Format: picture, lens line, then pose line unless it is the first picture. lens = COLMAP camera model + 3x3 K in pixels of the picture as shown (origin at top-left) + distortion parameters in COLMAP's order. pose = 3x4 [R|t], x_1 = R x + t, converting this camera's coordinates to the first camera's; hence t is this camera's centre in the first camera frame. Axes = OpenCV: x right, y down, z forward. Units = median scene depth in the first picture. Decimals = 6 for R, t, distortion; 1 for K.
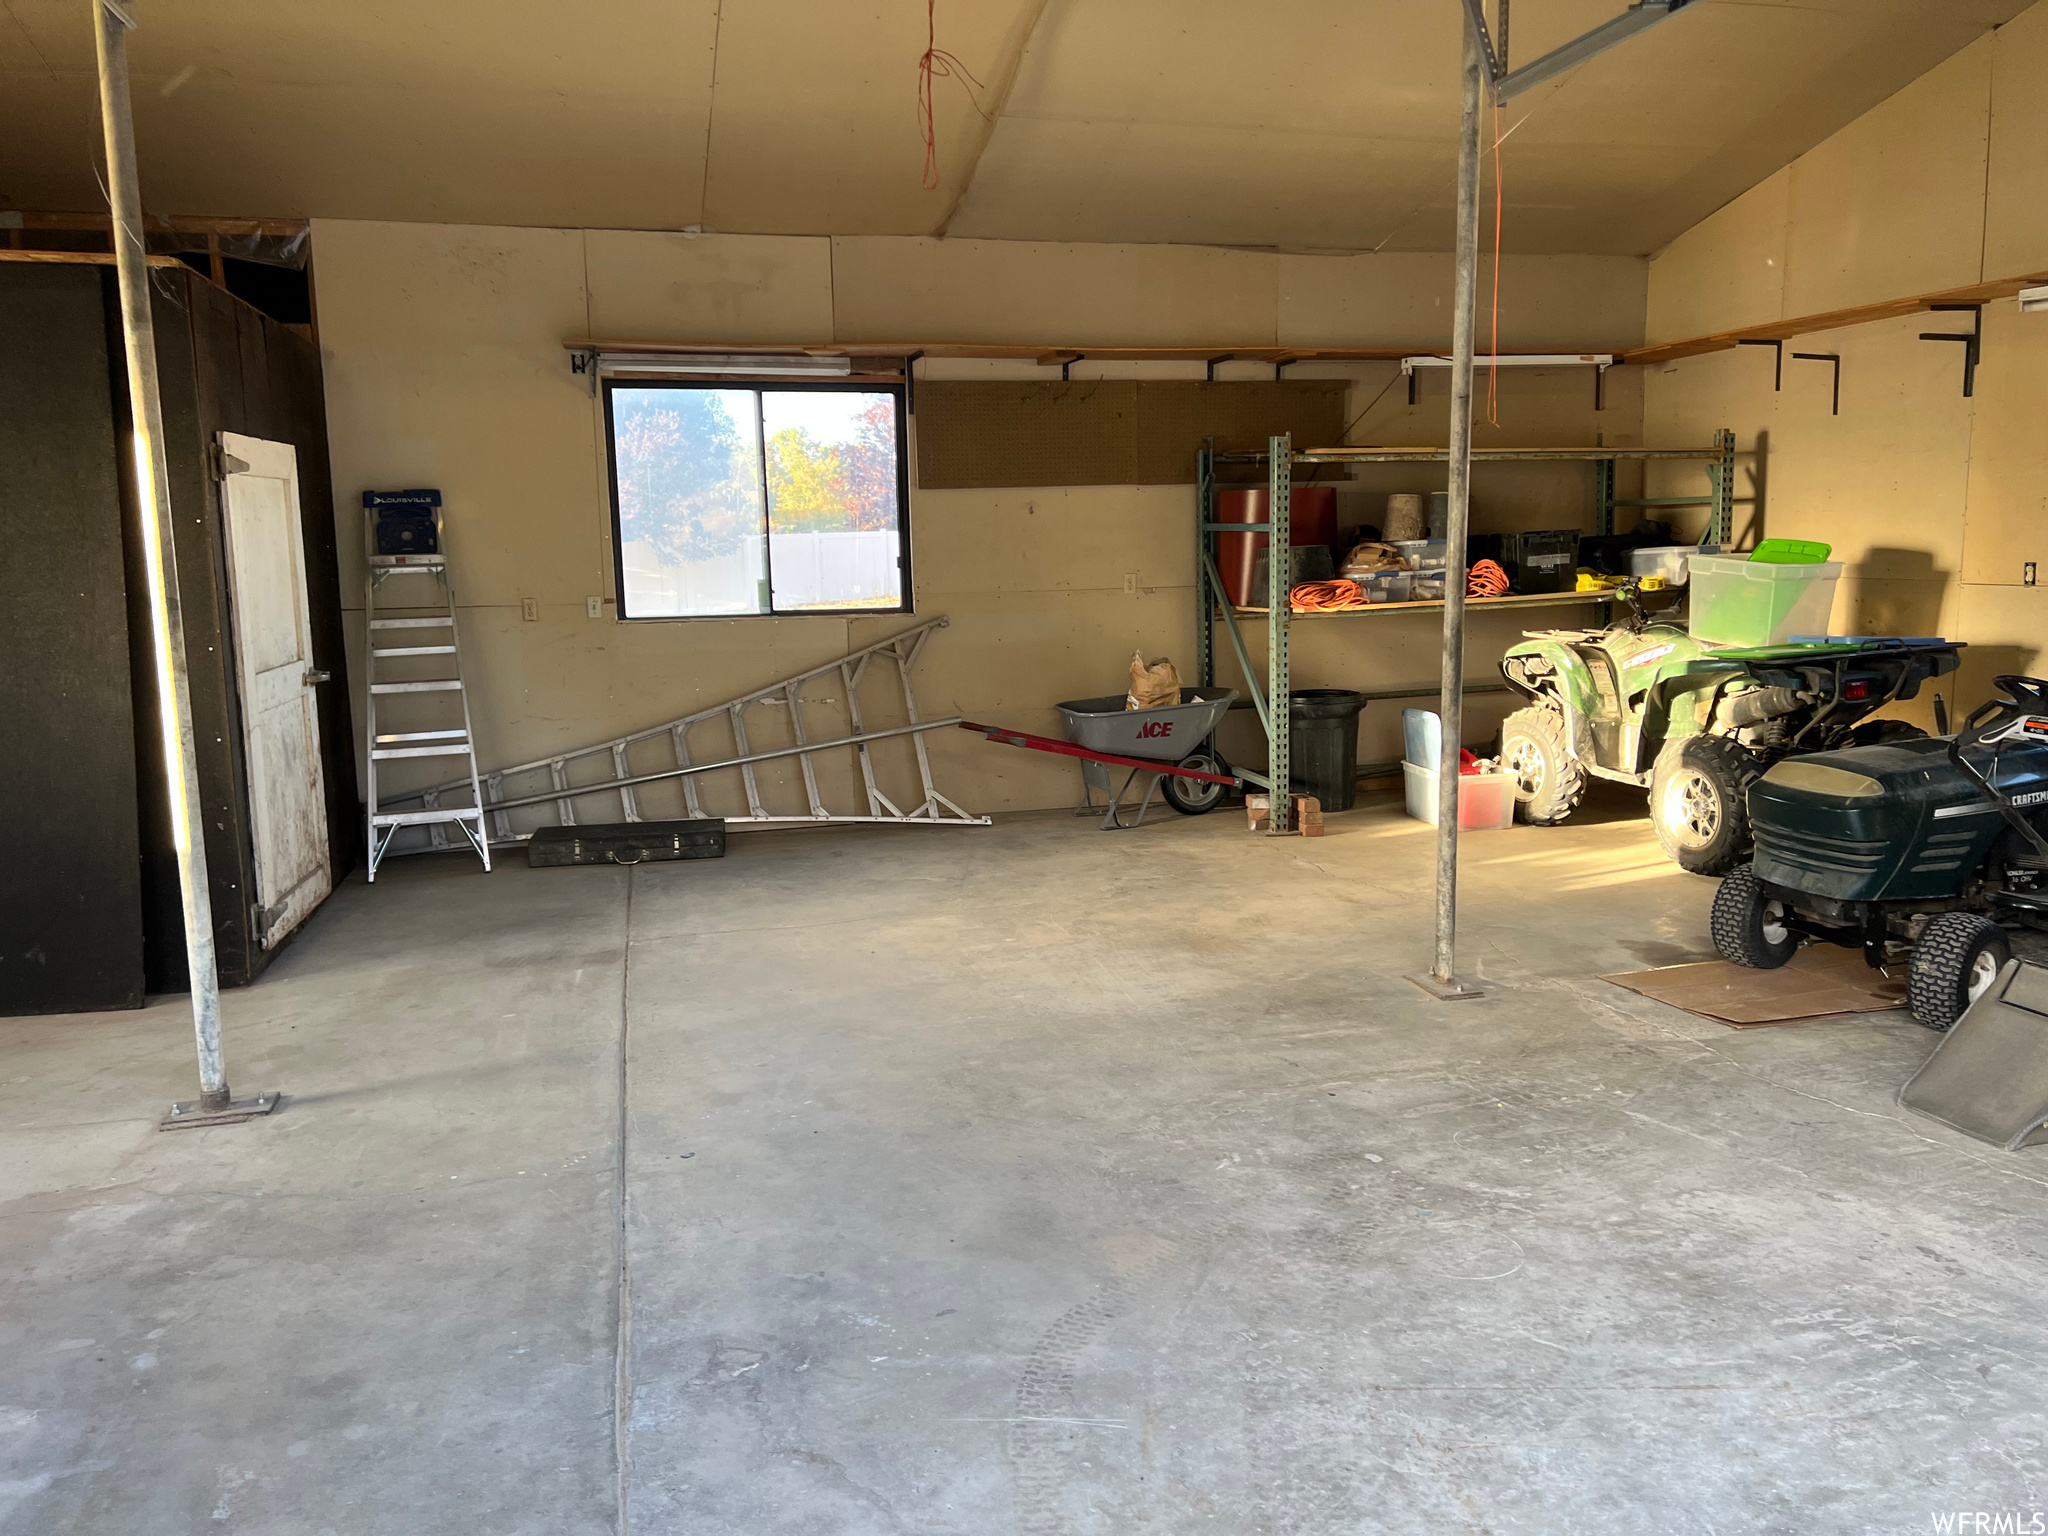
lens RADIAL K [[1550.9, 0, 1043.7], [0, 1550.9, 753.4], [0, 0, 1]] dist [0.081091, -0.083742]
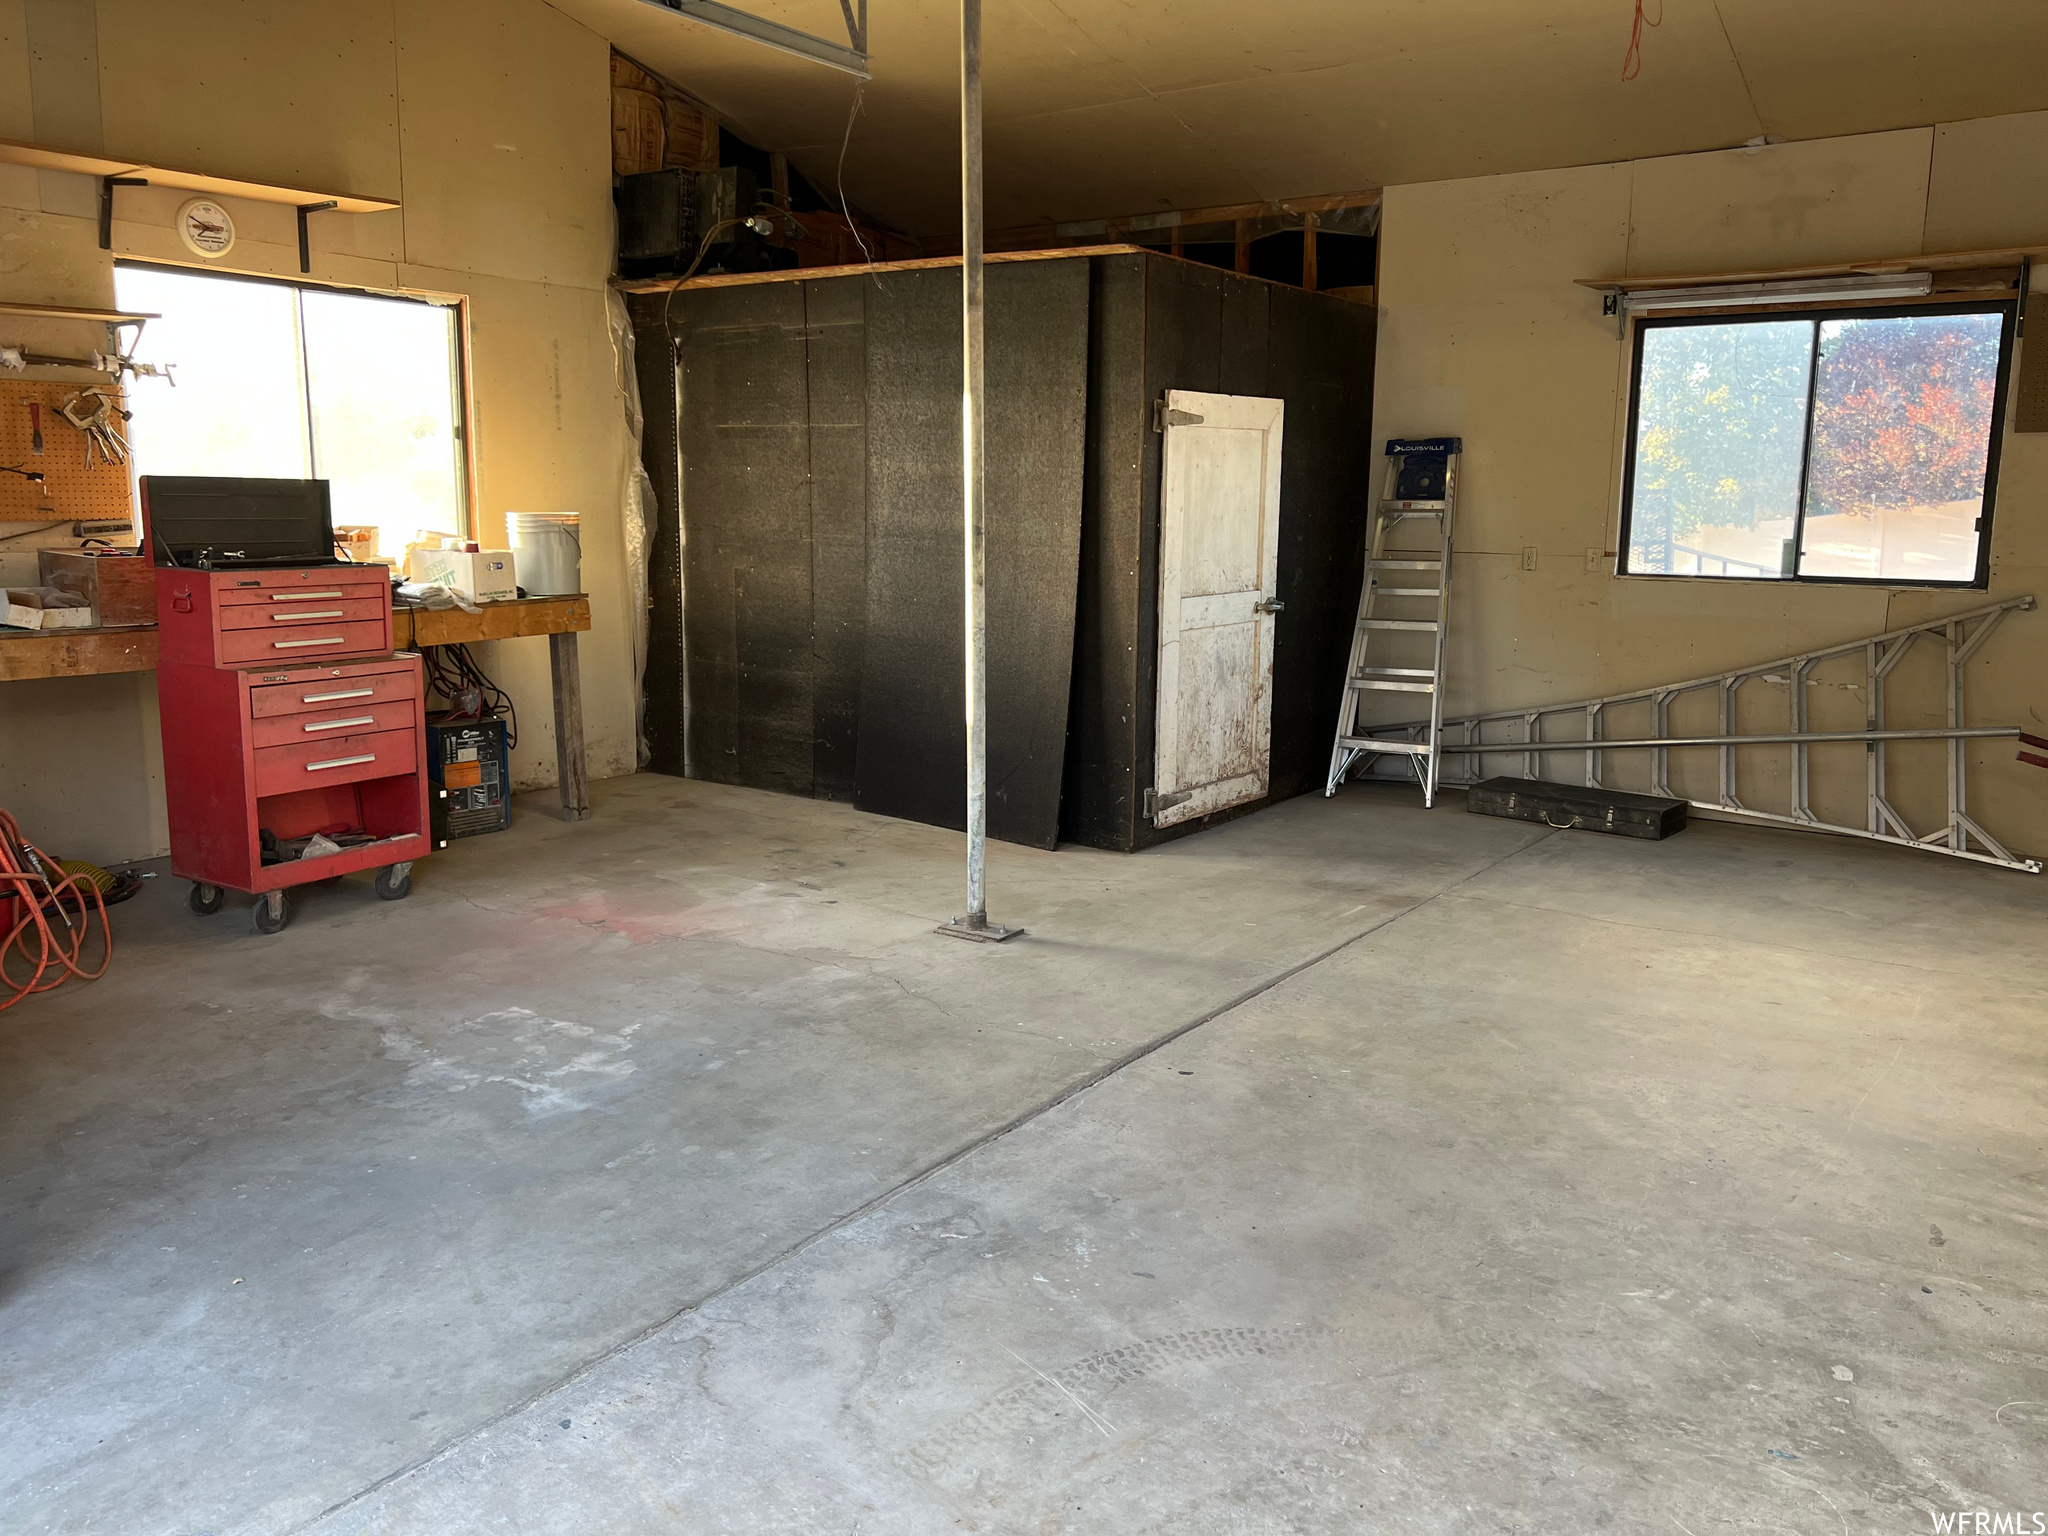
lens RADIAL K [[1550.9, 0, 1043.1], [0, 1550.9, 748.2], [0, 0, 1]] dist [0.081091, -0.083742]
pose [[0.642927, 0.152554, -0.750581, 0.399217], [-0.131473, 0.987400, 0.088071, -0.033198], [0.754559, 0.042058, 0.654883, 0.200096]]
